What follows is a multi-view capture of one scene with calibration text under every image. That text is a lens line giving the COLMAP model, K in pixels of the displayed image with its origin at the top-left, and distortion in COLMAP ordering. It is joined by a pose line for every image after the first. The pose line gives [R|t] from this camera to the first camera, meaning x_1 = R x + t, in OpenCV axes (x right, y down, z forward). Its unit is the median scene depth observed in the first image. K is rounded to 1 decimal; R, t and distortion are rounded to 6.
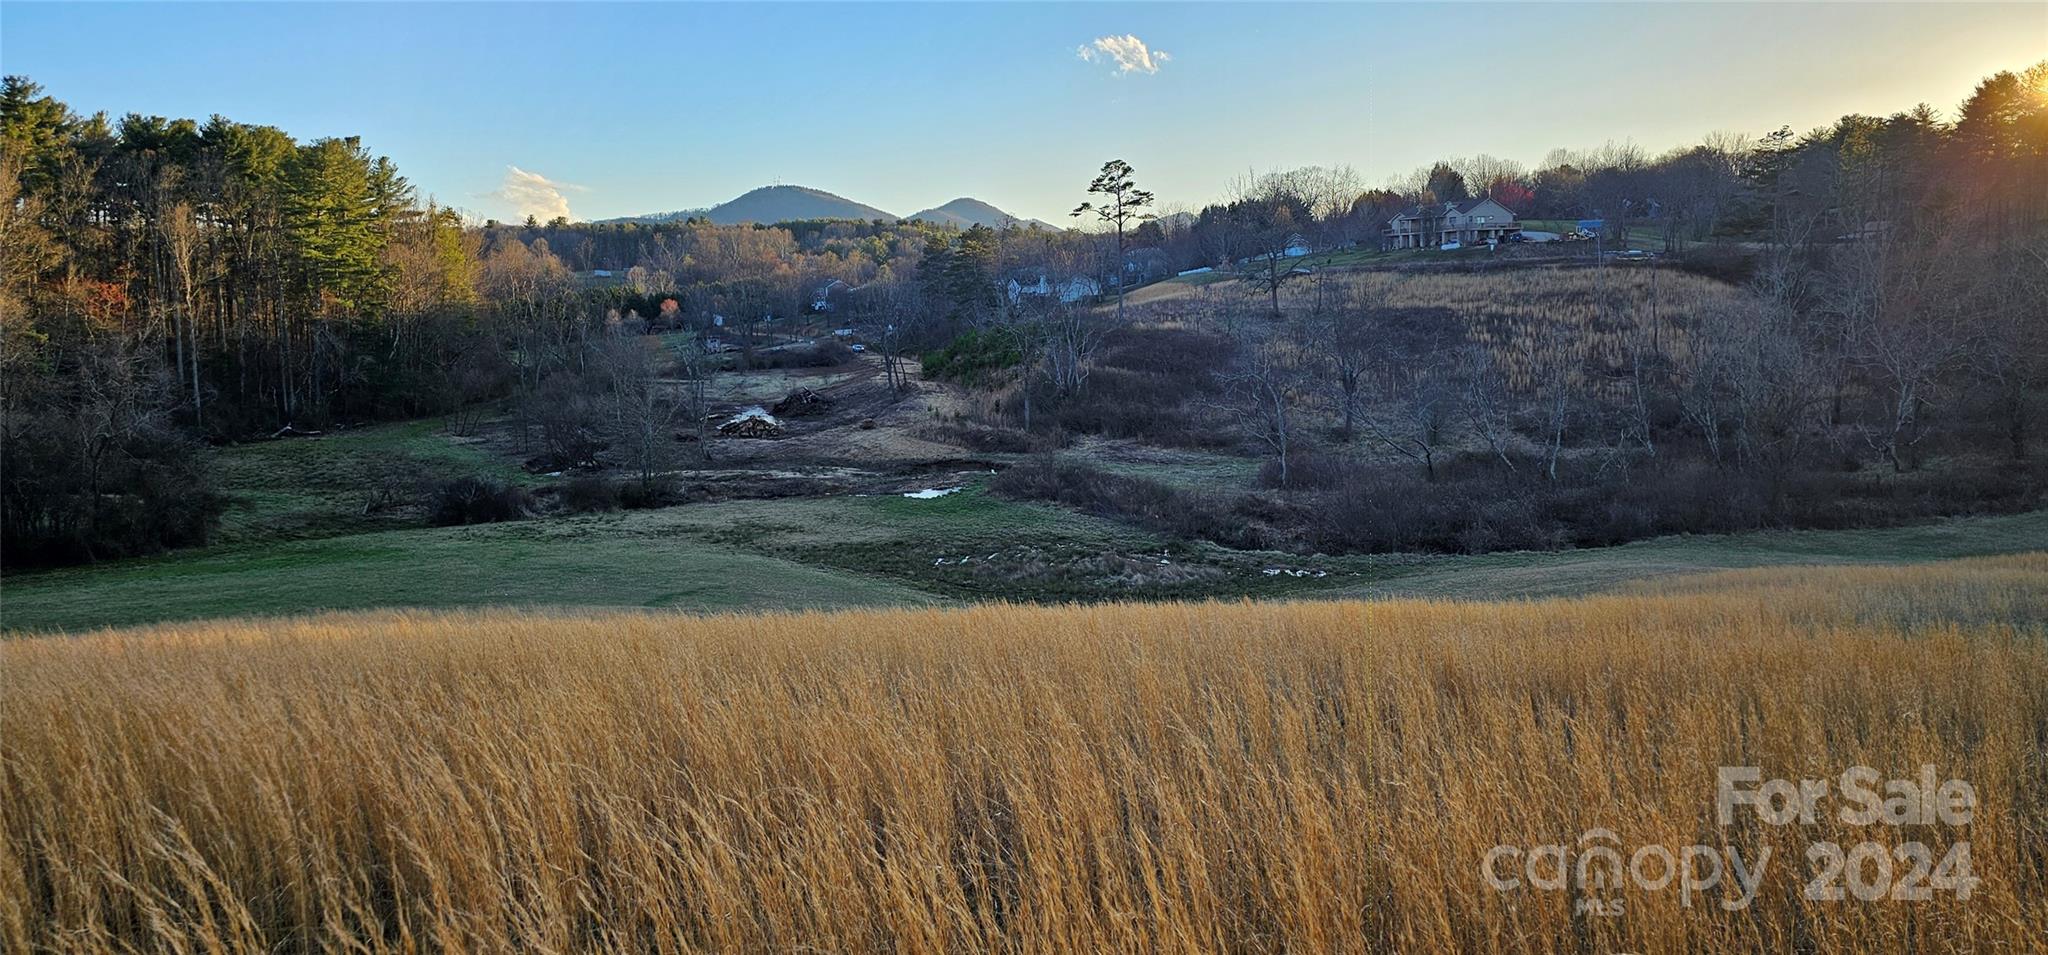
lens RADIAL K [[1367.5, 0, 1032.3], [0, 1367.5, 477.2], [0, 0, 1]] dist [0.035992, -0.015135]
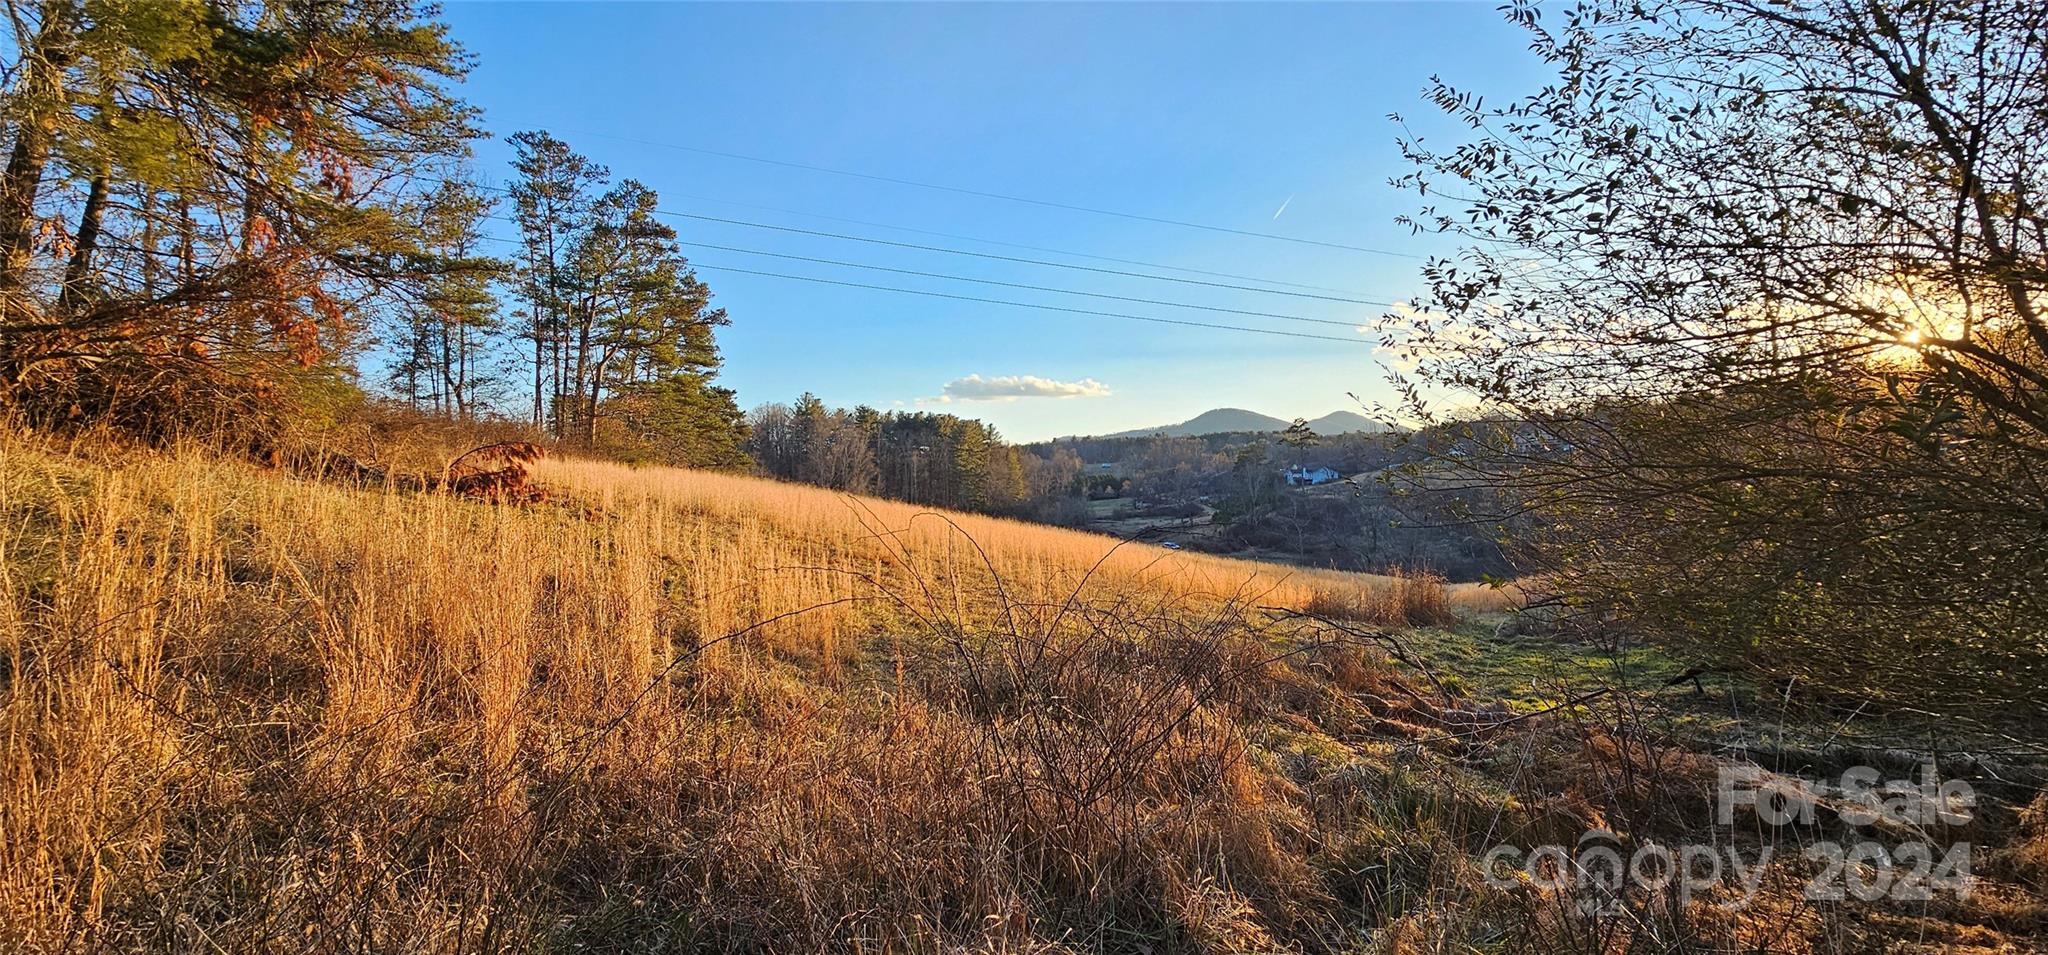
lens RADIAL K [[841.2, 0, 1029.1], [0, 841.2, 473.5], [0, 0, 1]] dist [-0.002041, -0.000703]
pose [[0.915880, -0.006963, -0.401392, 0.196164], [-0.045609, 0.991571, -0.121270, 0.025707], [0.398853, 0.129376, 0.907843, -0.313508]]
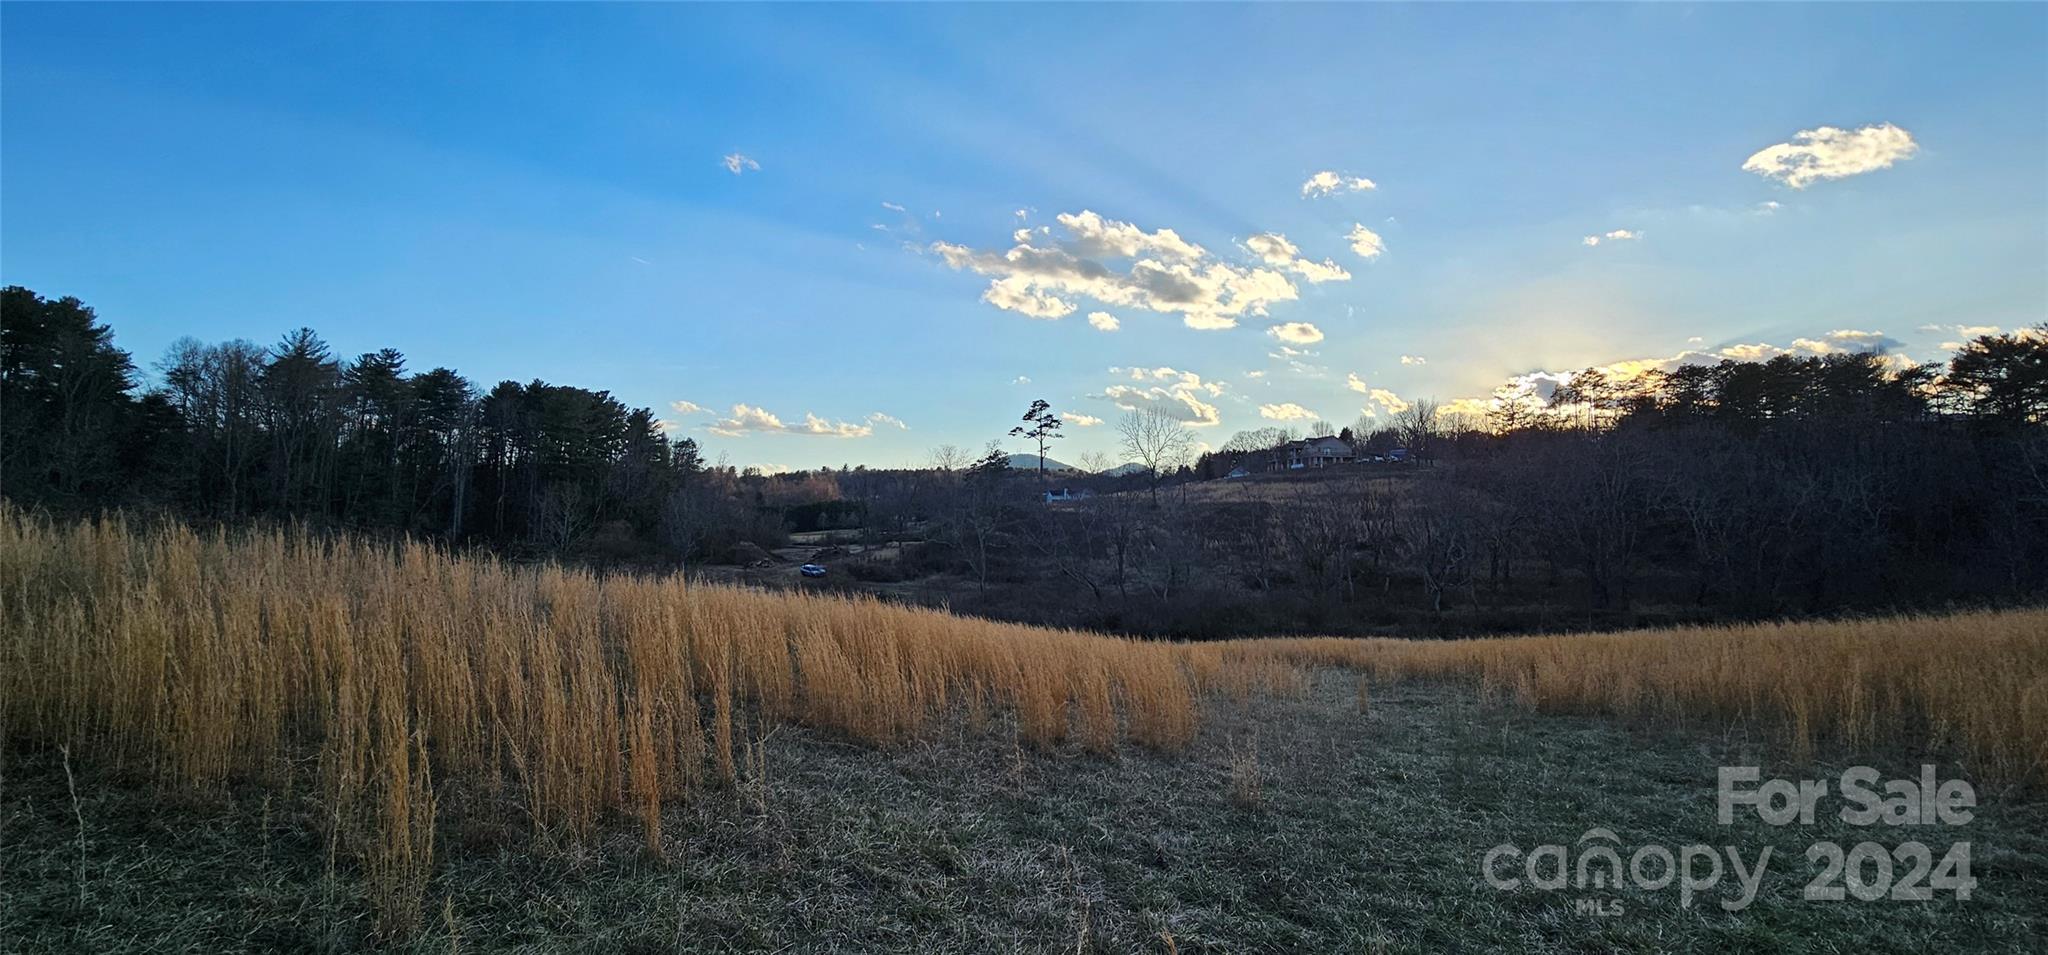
lens RADIAL K [[841.2, 0, 1033.3], [0, 841.2, 475.1], [0, 0, 1]] dist [-0.002041, -0.000703]
pose [[0.984000, 0.016955, -0.177362, 0.218896], [-0.050114, 0.981611, -0.184198, 0.018655], [0.170977, 0.190139, 0.966754, 0.128264]]
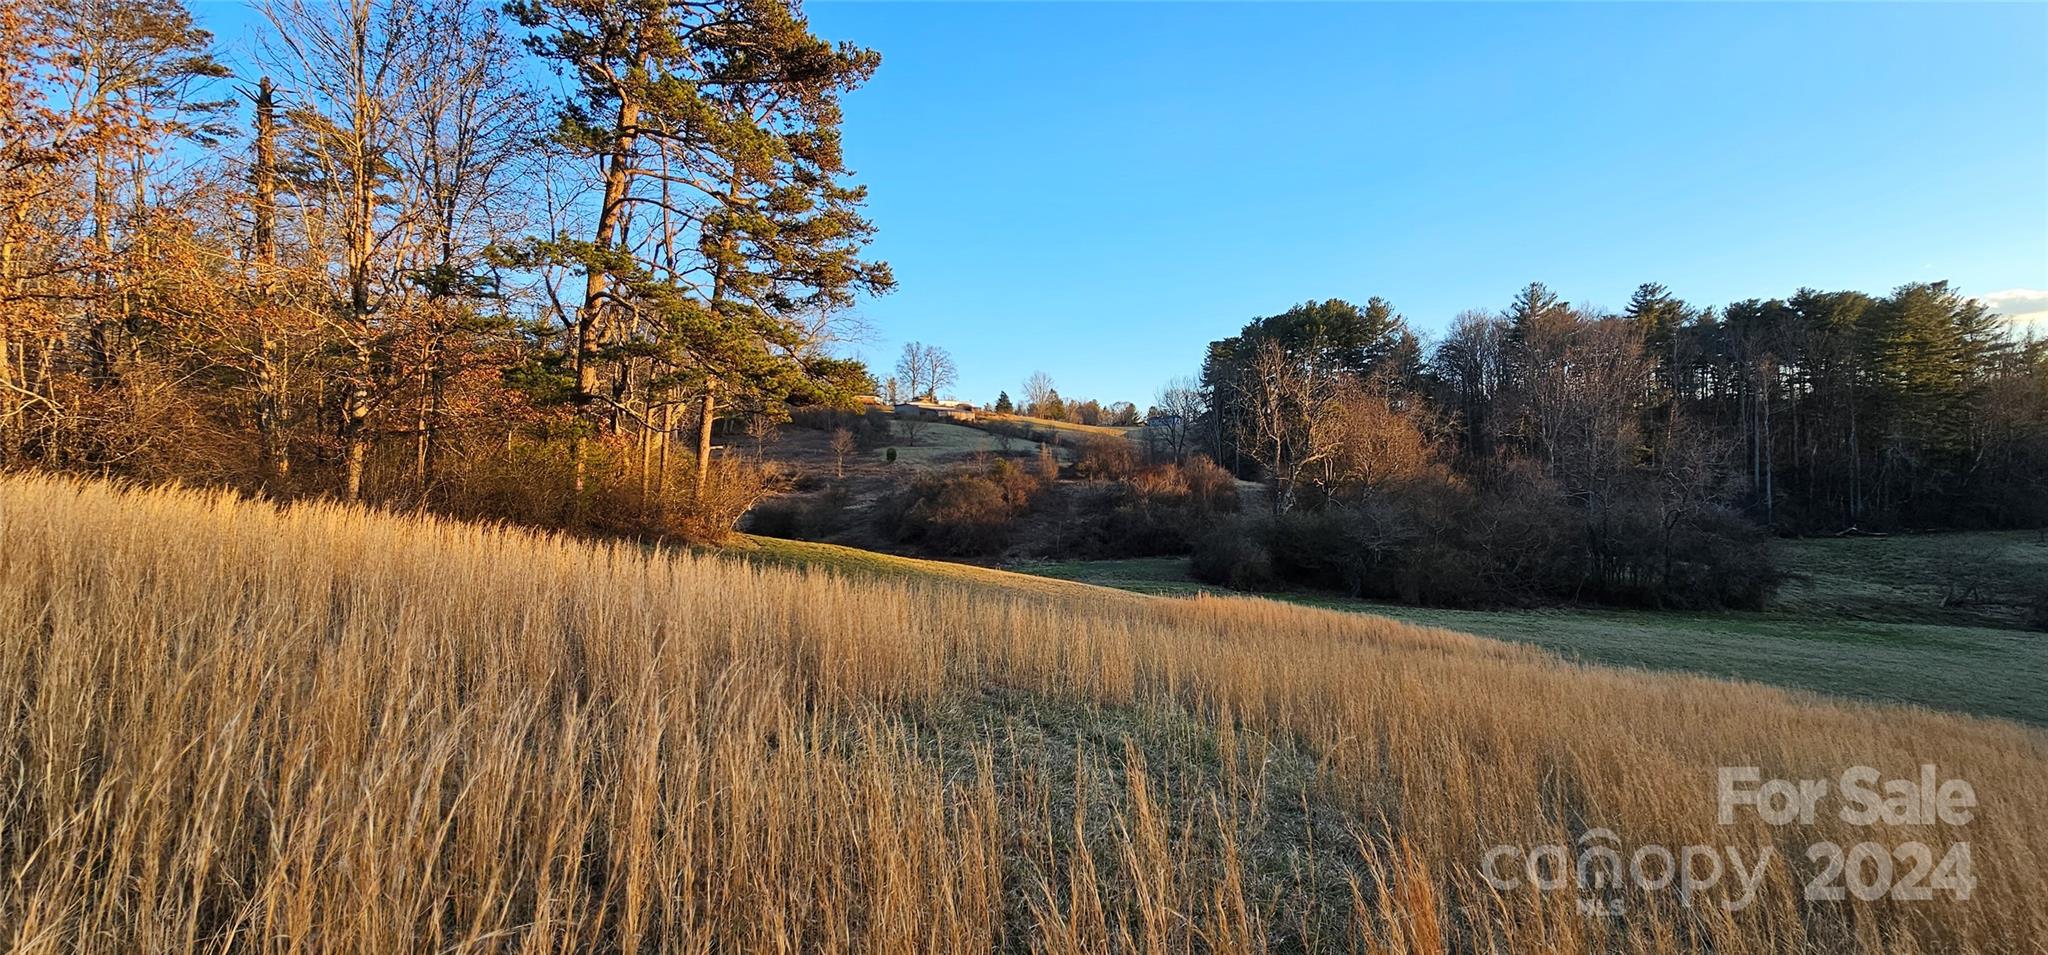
lens RADIAL K [[841.2, 0, 1024.8], [0, 841.2, 473.7], [0, 0, 1]] dist [-0.002041, -0.000703]
pose [[0.293445, -0.002061, -0.955974, -0.054708], [-0.097024, 0.994770, -0.031927, 0.008387], [0.951040, 0.102121, 0.291710, 0.099877]]
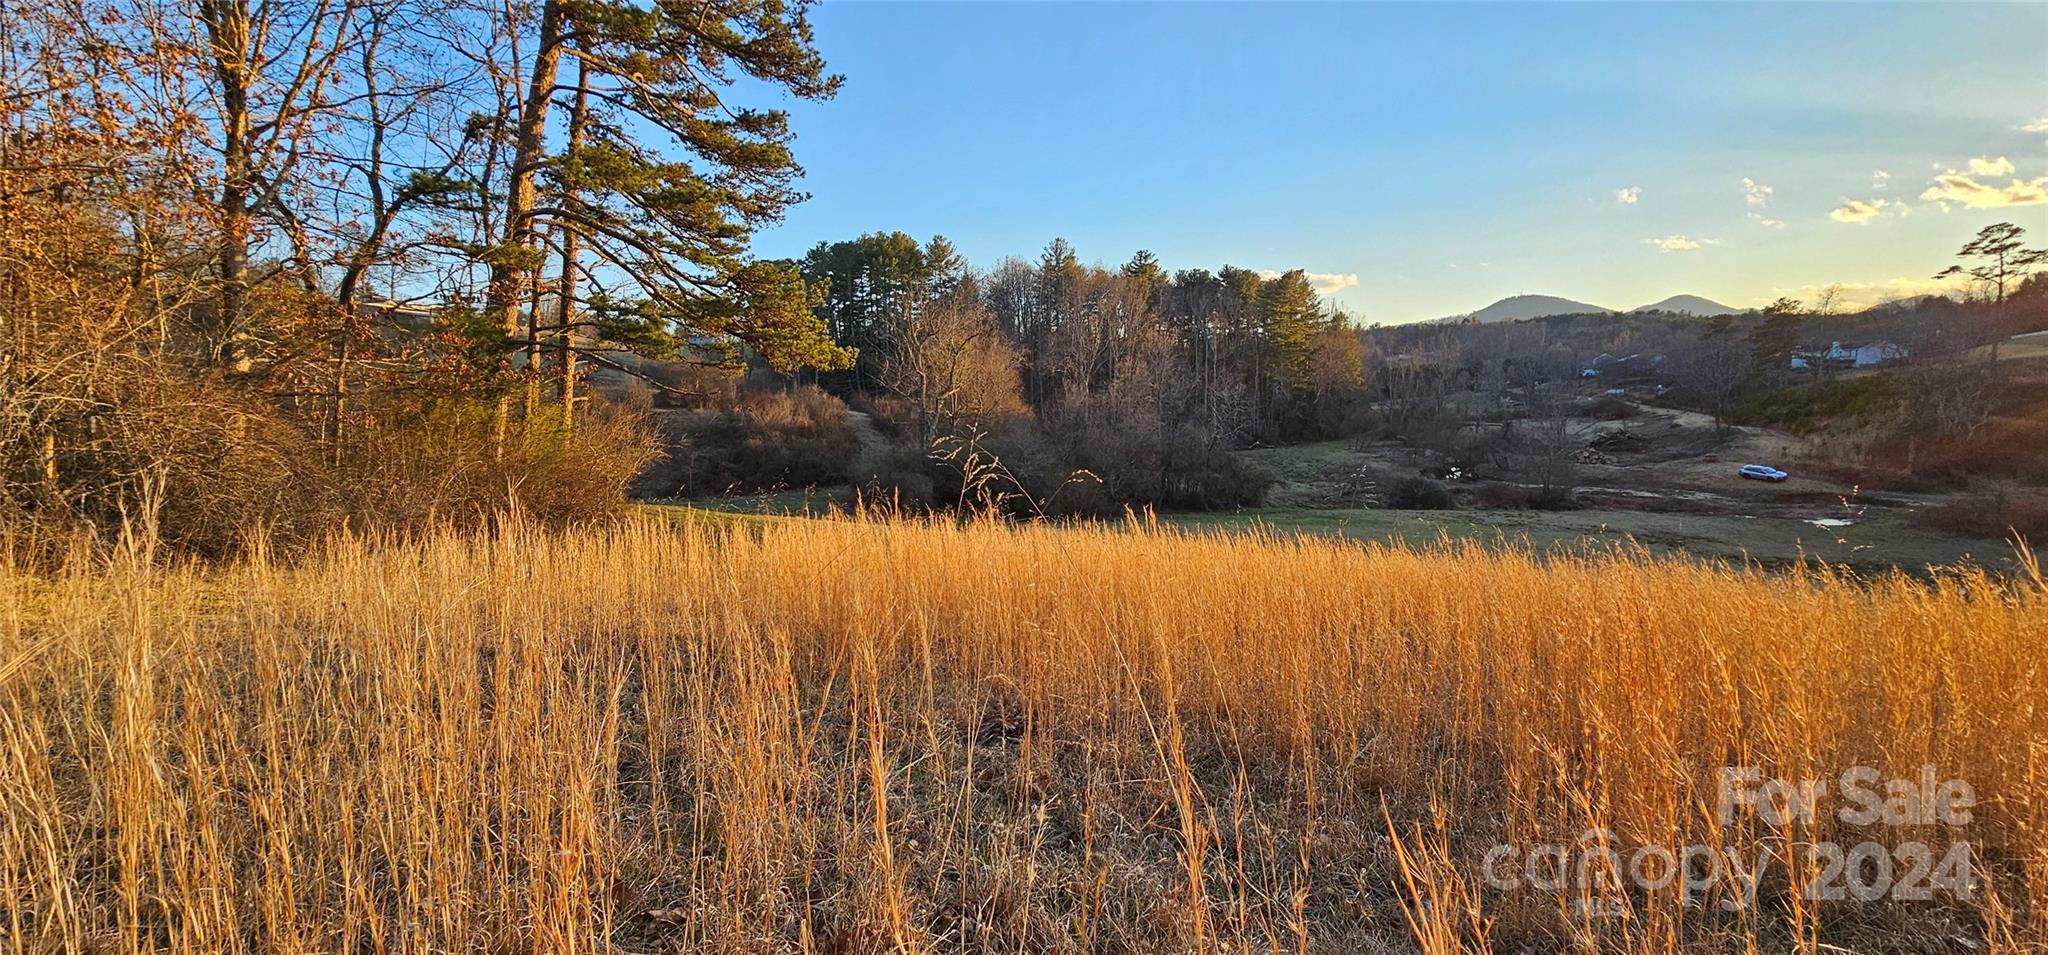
lens RADIAL K [[841.2, 0, 1030.8], [0, 841.2, 471.8], [0, 0, 1]] dist [-0.002041, -0.000703]
pose [[0.766611, 0.062929, -0.639021, -0.087181], [-0.073841, 0.997224, 0.009619, 0.008820], [0.637852, 0.039812, 0.769129, 0.034091]]
